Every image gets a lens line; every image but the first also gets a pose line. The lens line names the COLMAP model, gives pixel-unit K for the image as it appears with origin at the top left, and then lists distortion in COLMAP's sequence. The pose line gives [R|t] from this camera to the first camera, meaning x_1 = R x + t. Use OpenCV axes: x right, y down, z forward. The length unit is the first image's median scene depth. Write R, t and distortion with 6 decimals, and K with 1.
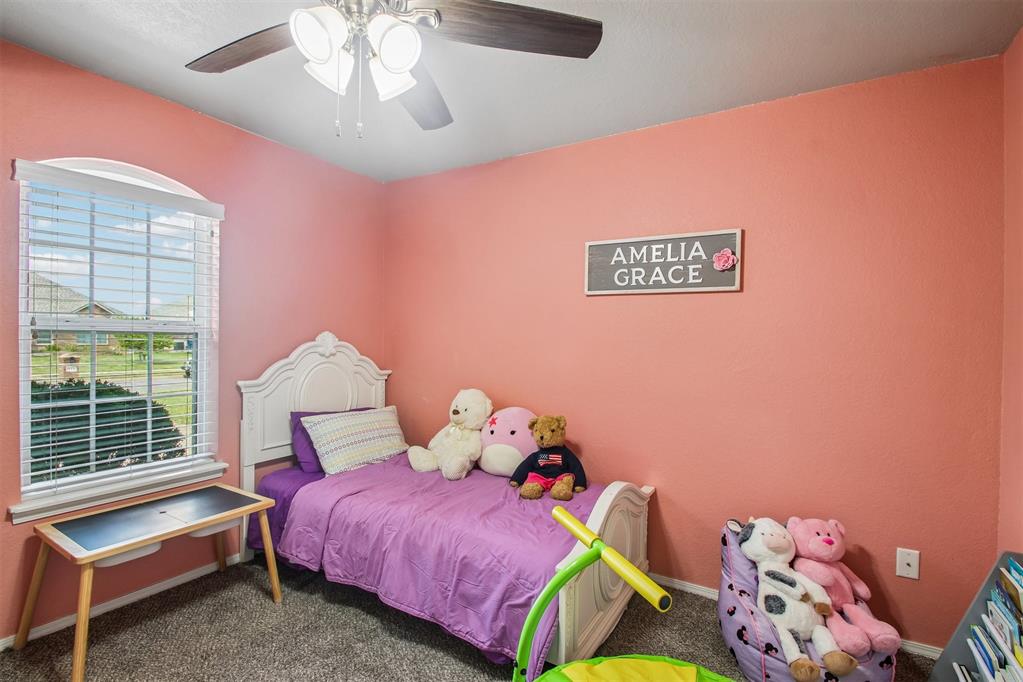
lens RADIAL K [[476.6, 0, 511.6], [0, 476.6, 341.3], [0, 0, 1]] dist [0.001022, -0.003037]
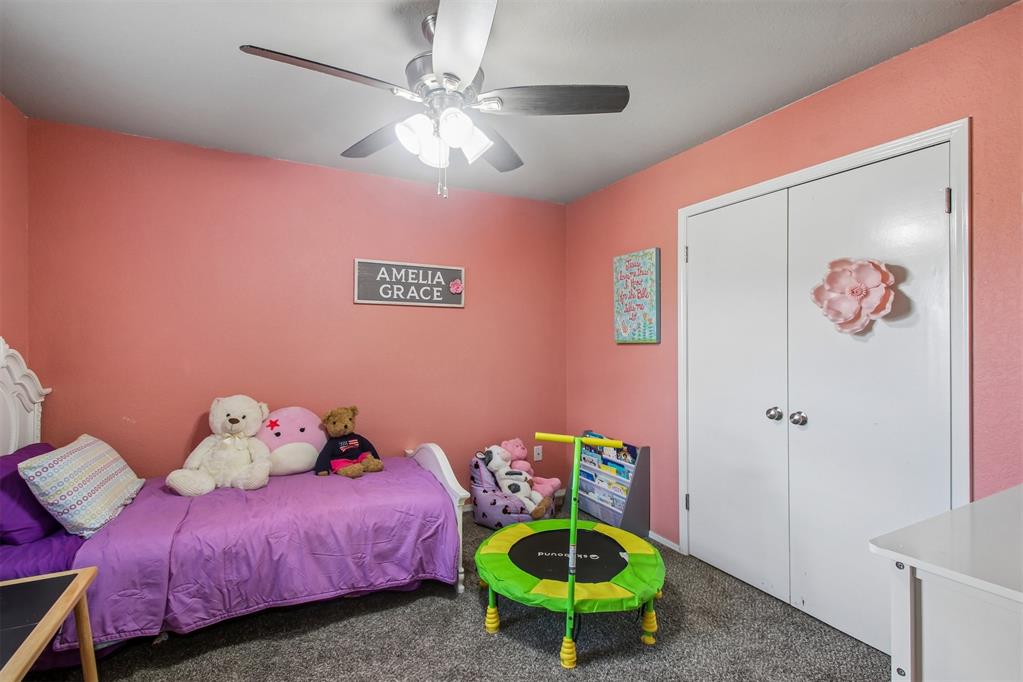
lens RADIAL K [[476.6, 0, 512.7], [0, 476.6, 337.7], [0, 0, 1]] dist [0.001022, -0.003037]
pose [[0.514140, -0.008655, 0.857663, -0.716343], [0.014728, 0.999891, 0.001261, -0.007412], [-0.857580, 0.011983, 0.514211, 0.064650]]
